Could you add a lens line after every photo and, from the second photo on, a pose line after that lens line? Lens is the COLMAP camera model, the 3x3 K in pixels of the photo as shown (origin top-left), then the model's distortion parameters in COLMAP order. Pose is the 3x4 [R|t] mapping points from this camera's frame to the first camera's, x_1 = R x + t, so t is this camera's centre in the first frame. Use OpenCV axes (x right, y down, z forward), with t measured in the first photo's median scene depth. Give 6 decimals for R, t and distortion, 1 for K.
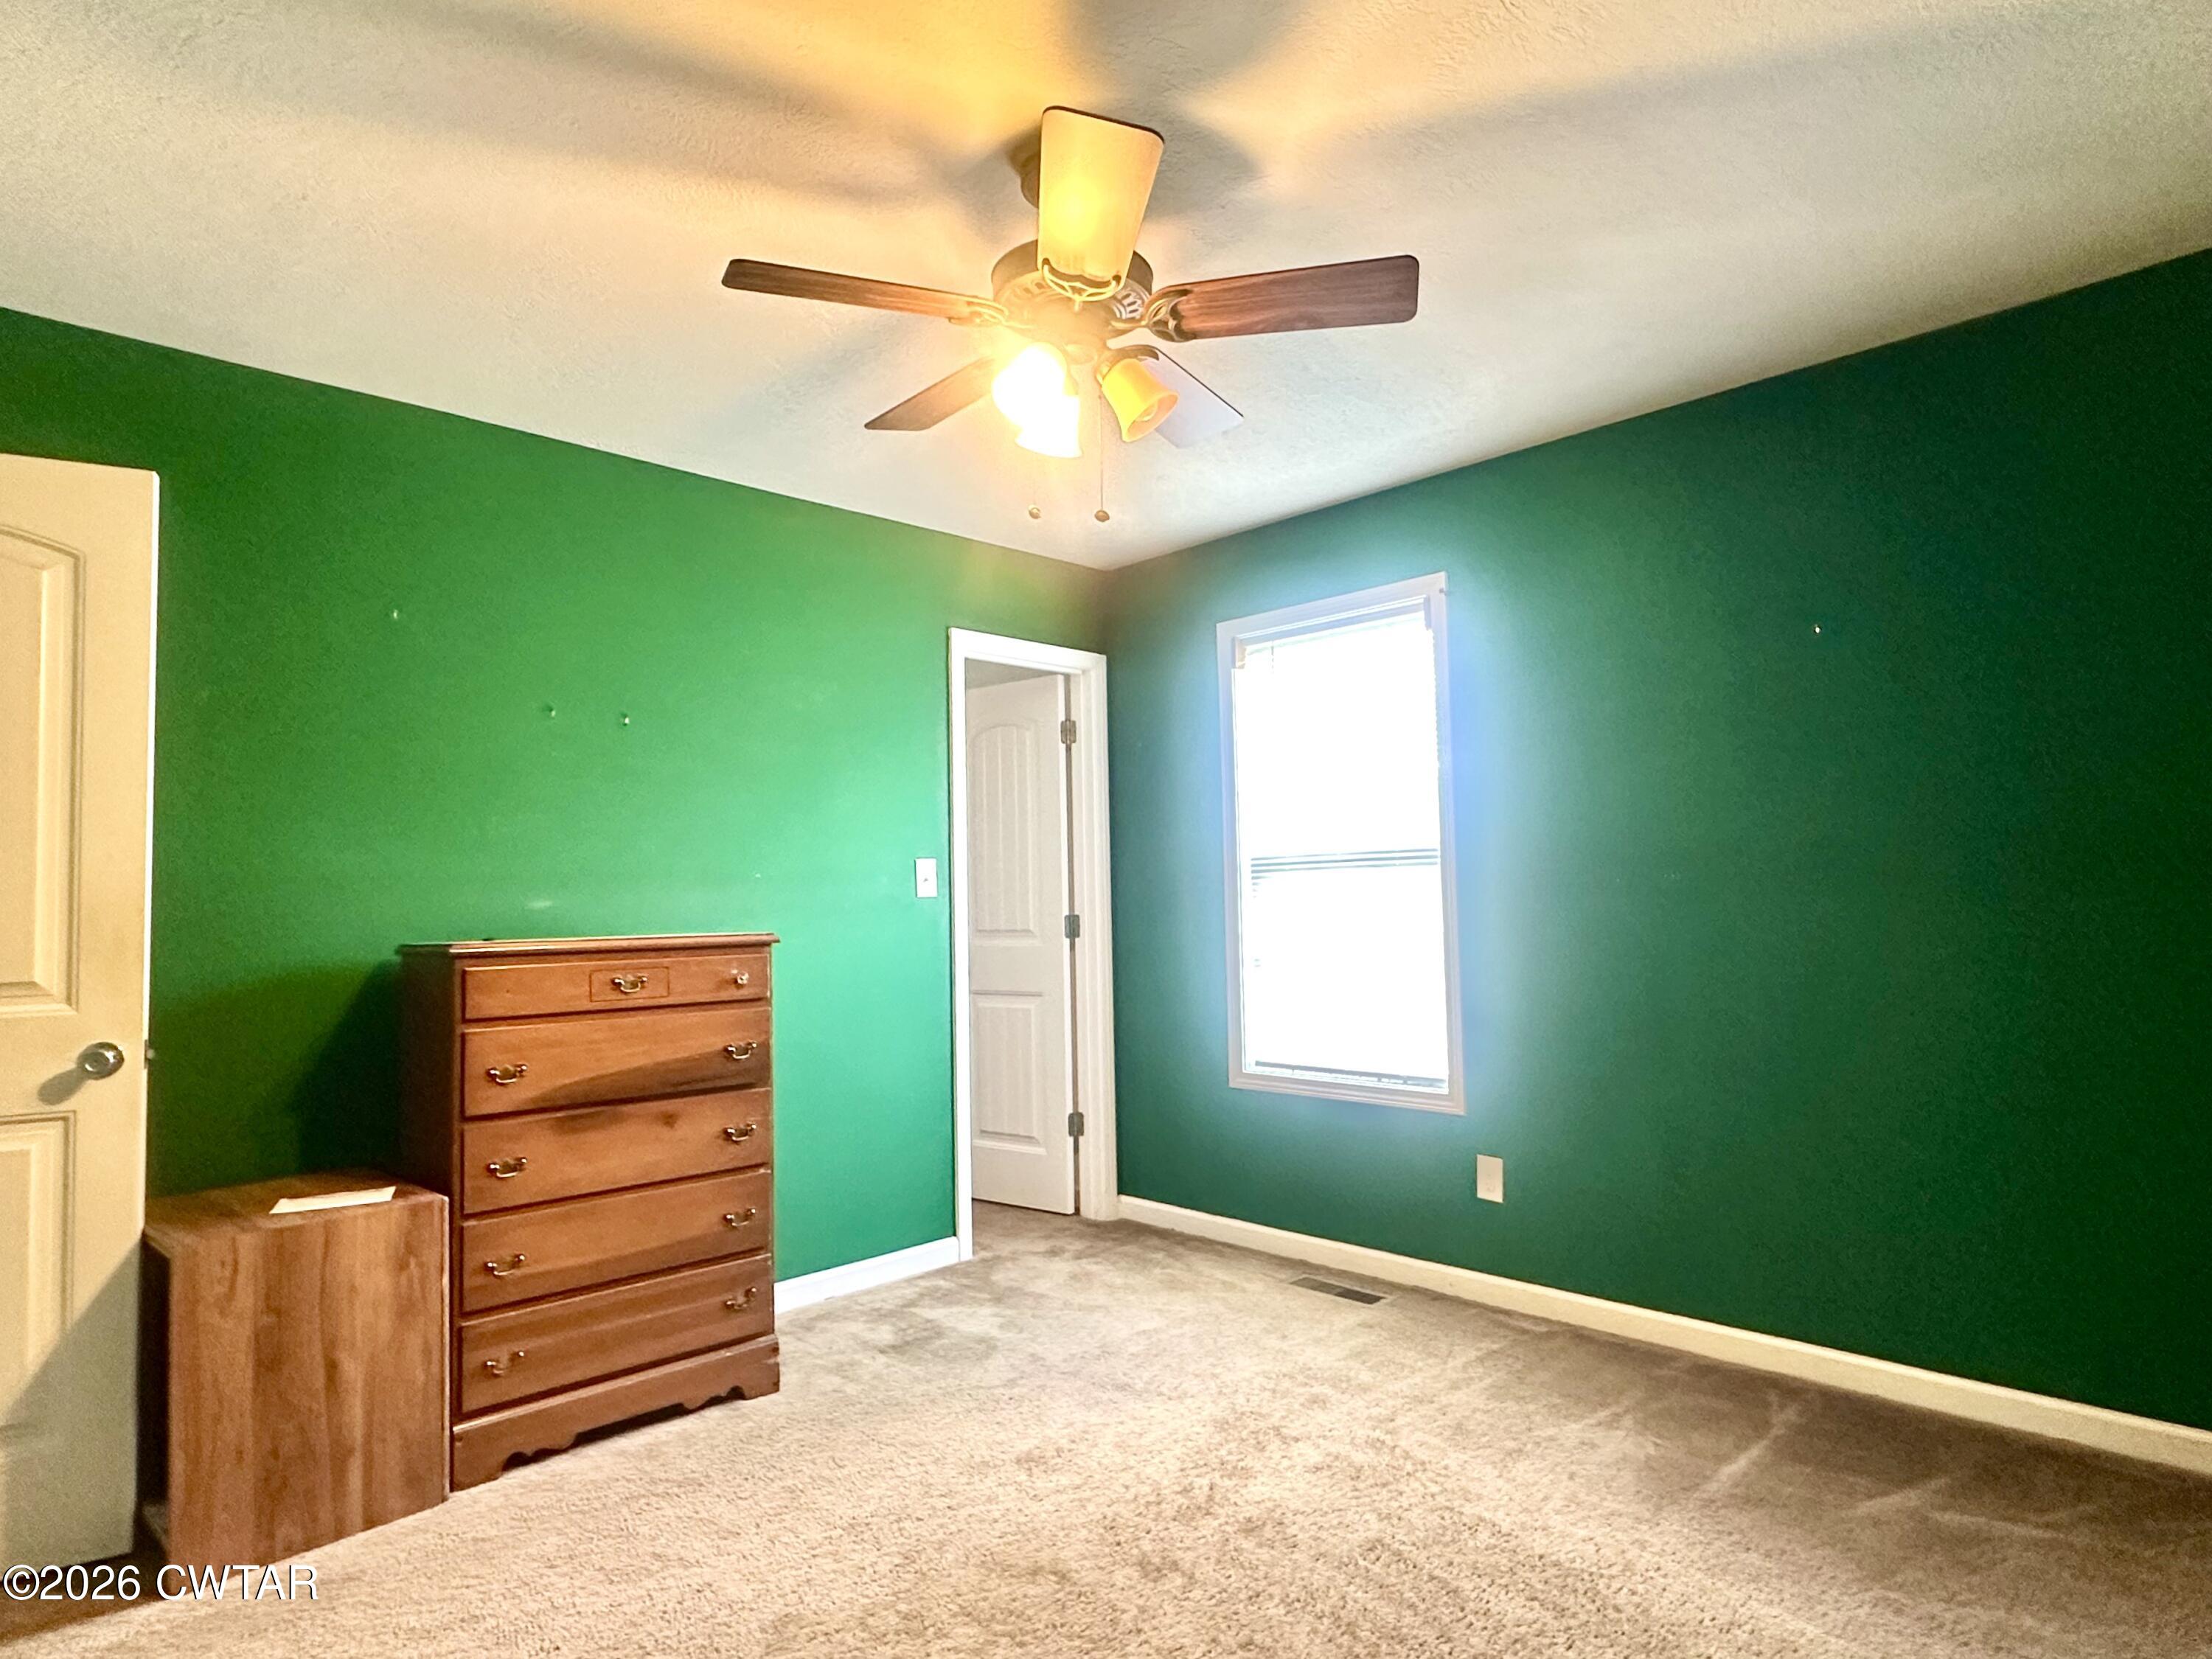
lens RADIAL K [[1234.4, 0, 1107.7], [0, 1234.4, 836.4], [0, 0, 1]] dist [0.000011, 0.000006]
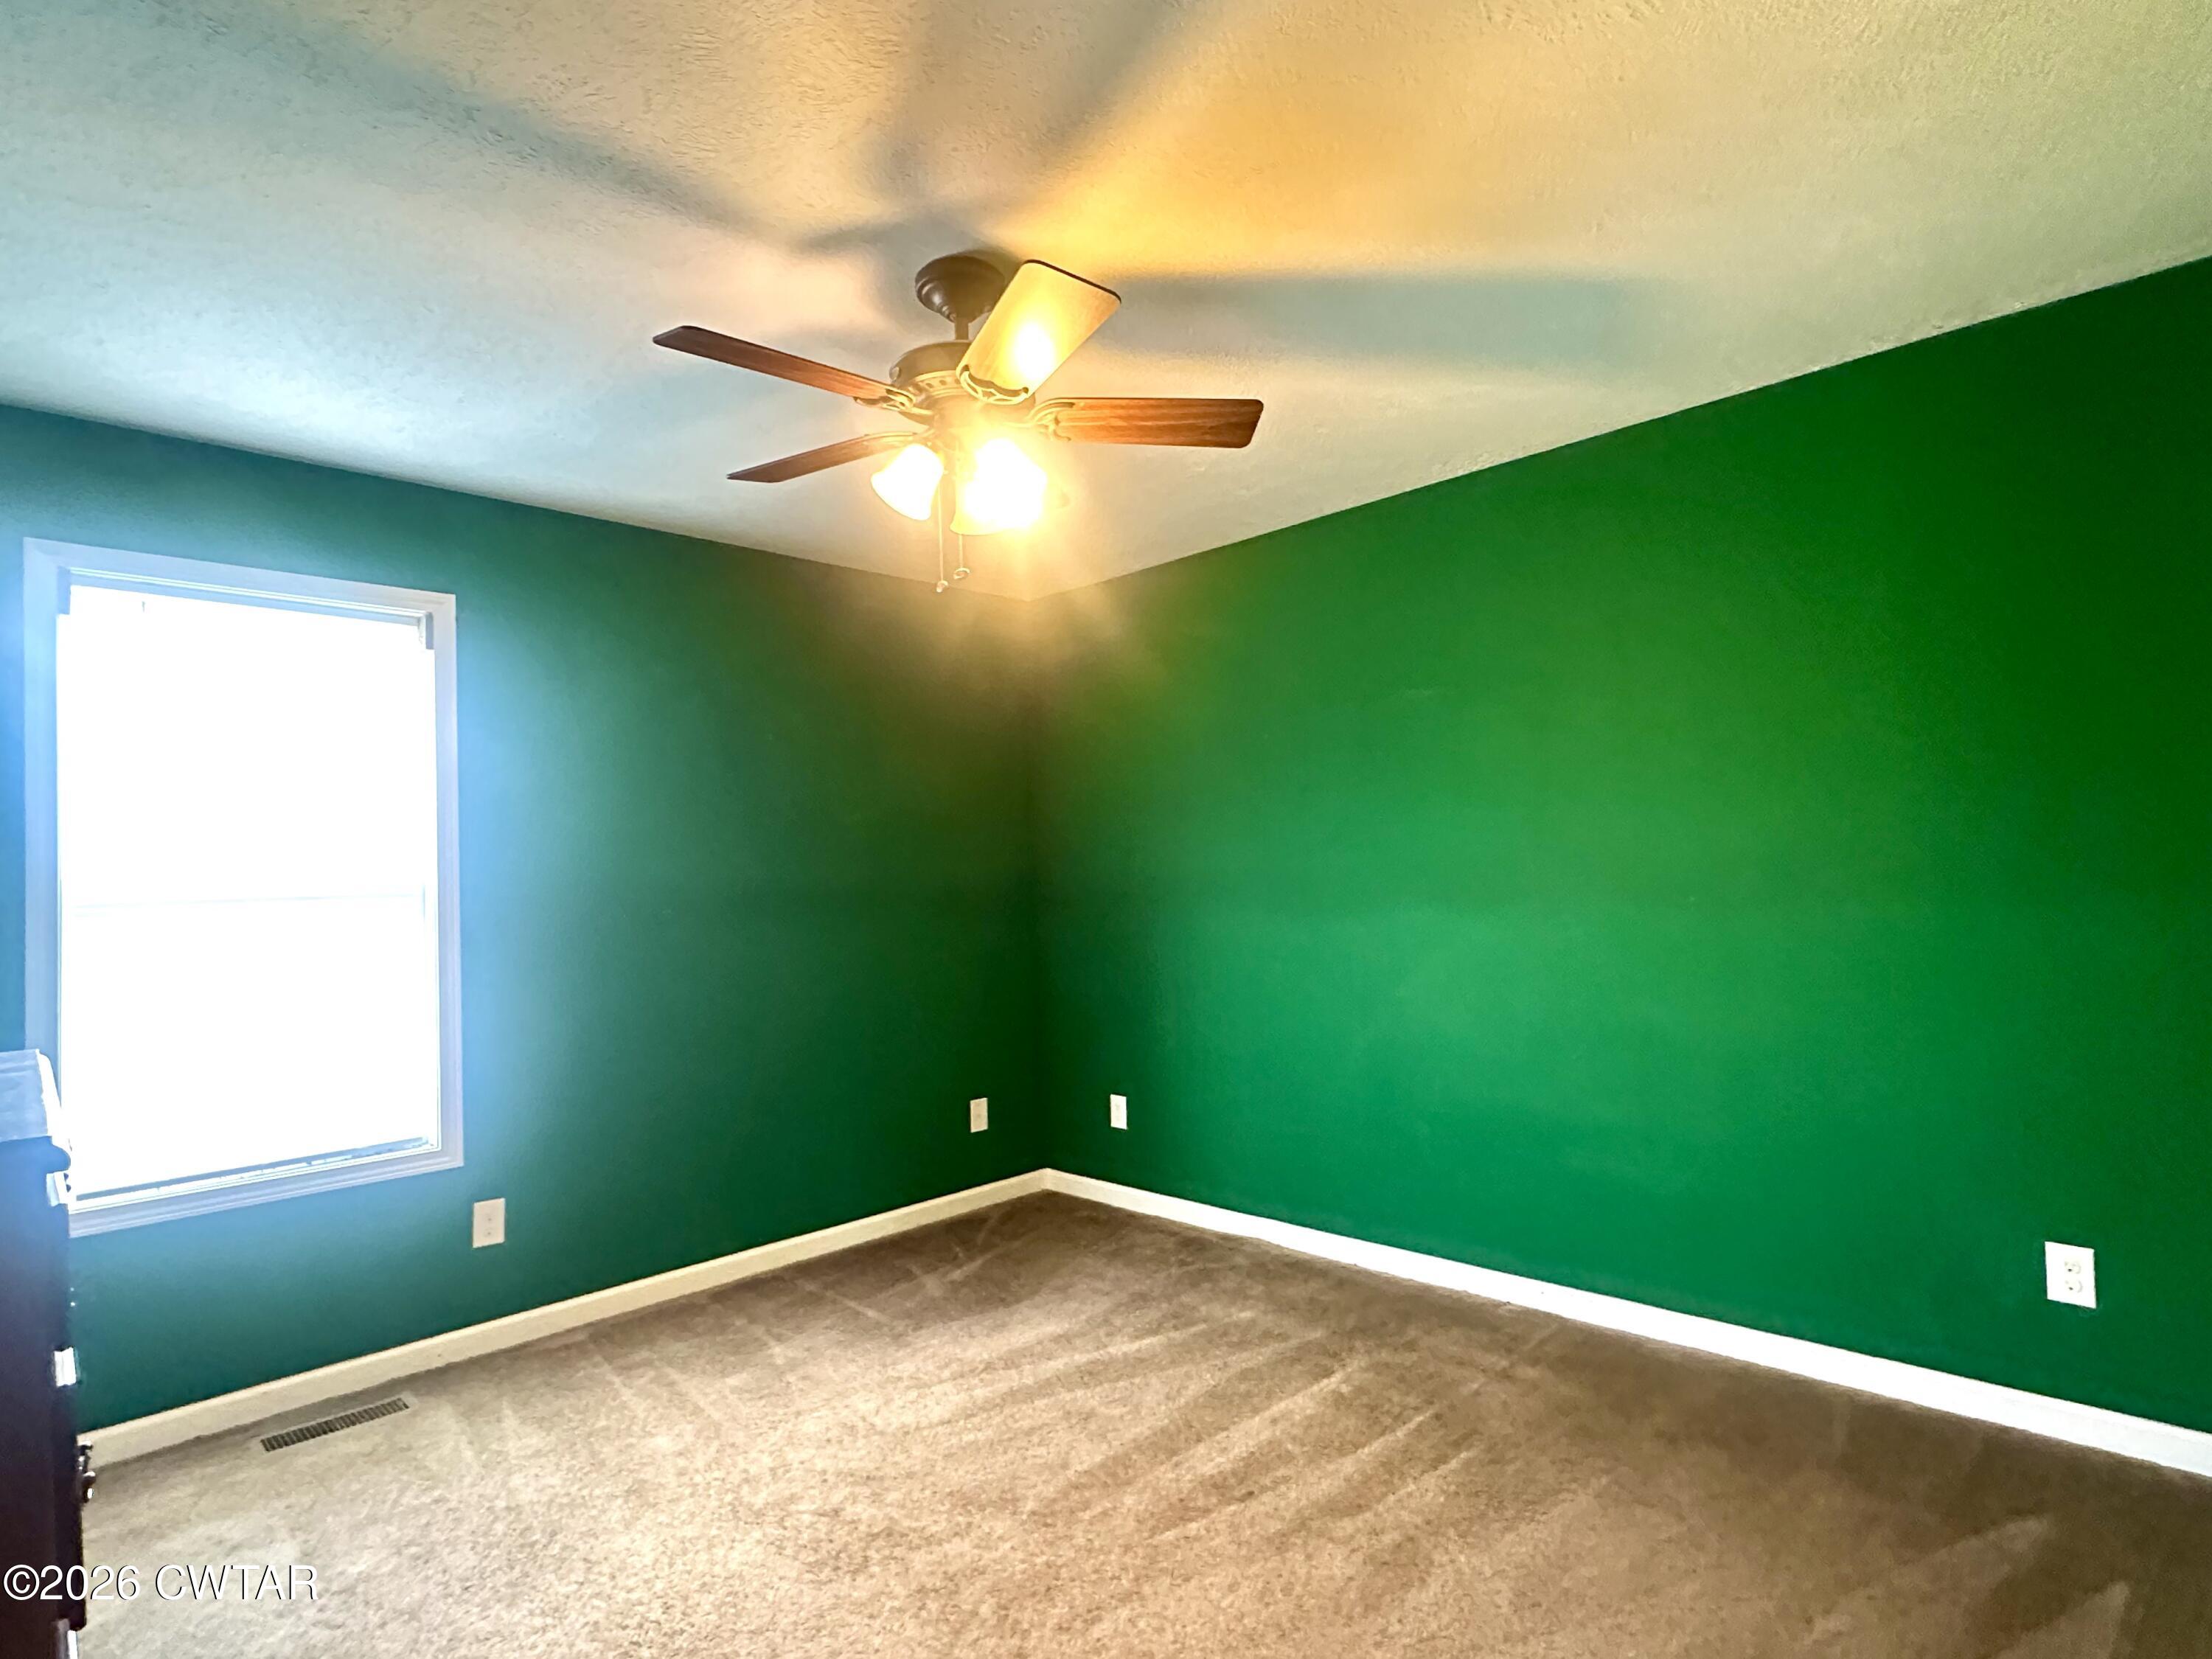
lens RADIAL K [[1144.3, 0, 1106.0], [0, 1144.3, 829.5], [0, 0, 1]] dist [0.003743, 0.000668]
pose [[-0.013116, 0.062438, 0.997963, -0.621679], [-0.019544, 0.997842, -0.062687, 0.011976], [-0.999723, -0.020326, -0.011867, 0.519681]]
